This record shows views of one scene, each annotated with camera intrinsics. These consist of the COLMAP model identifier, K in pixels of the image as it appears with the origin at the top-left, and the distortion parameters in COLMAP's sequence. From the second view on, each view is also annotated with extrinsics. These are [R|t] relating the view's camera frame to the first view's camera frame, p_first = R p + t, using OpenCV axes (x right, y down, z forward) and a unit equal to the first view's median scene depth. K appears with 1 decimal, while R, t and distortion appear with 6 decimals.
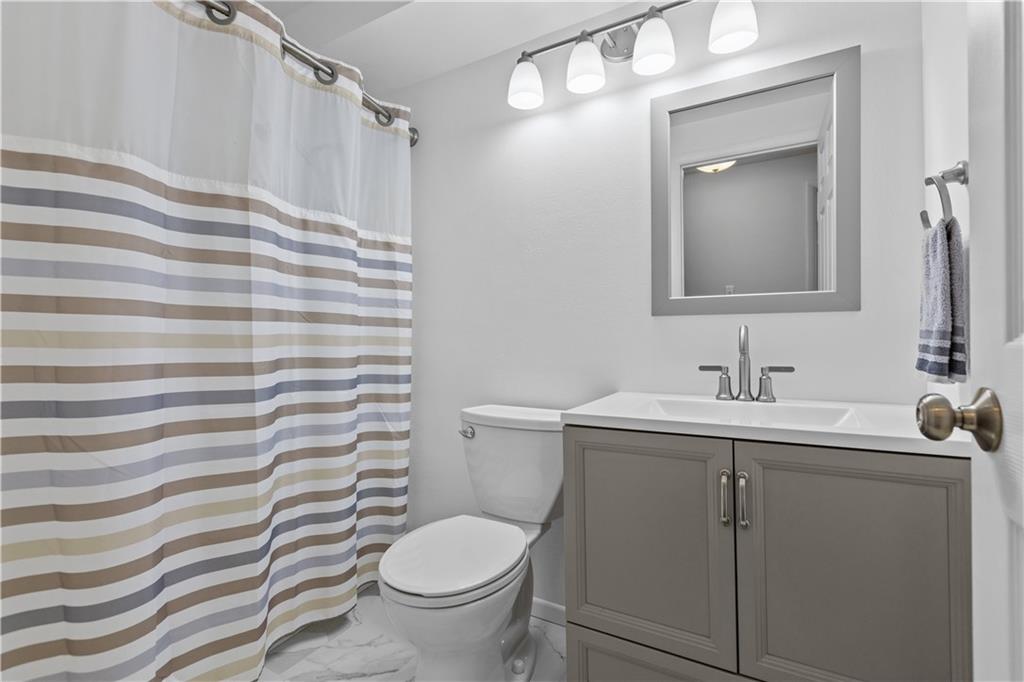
lens RADIAL K [[480.1, 0, 511.8], [0, 480.1, 339.6], [0, 0, 1]] dist [0.000975, -0.000017]
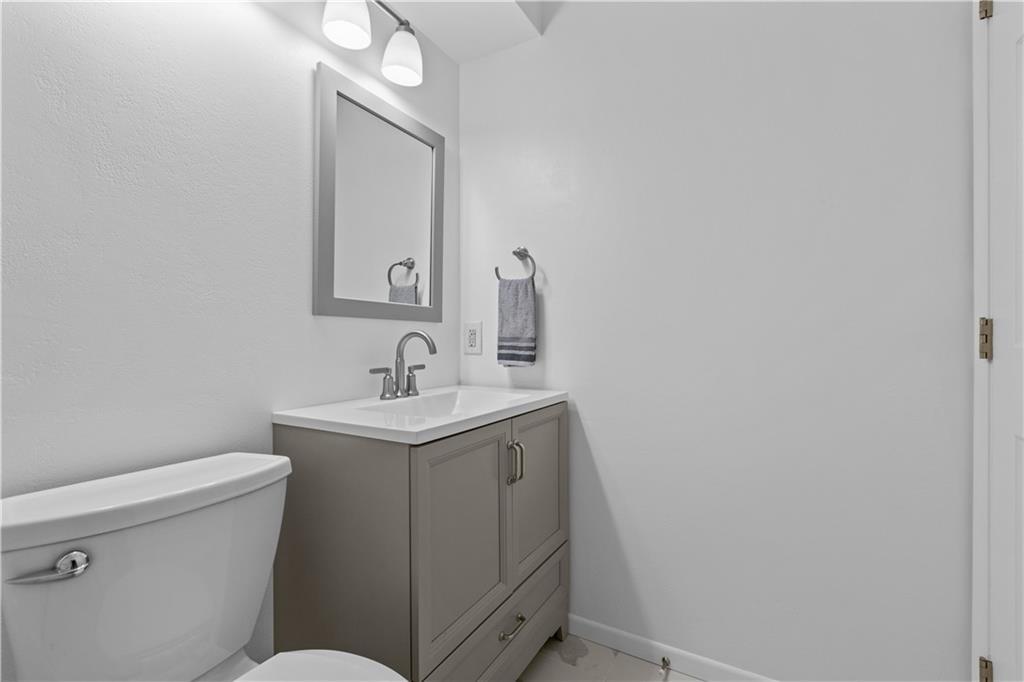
lens RADIAL K [[456.8, 0, 518.1], [0, 456.8, 334.1], [0, 0, 1]] dist [0.001044, 0.000100]
pose [[-0.010426, 0.021542, 0.999714, -0.591356], [-0.000037, 0.999768, -0.021544, 0.002753], [-0.999946, -0.000262, -0.010423, 0.744799]]
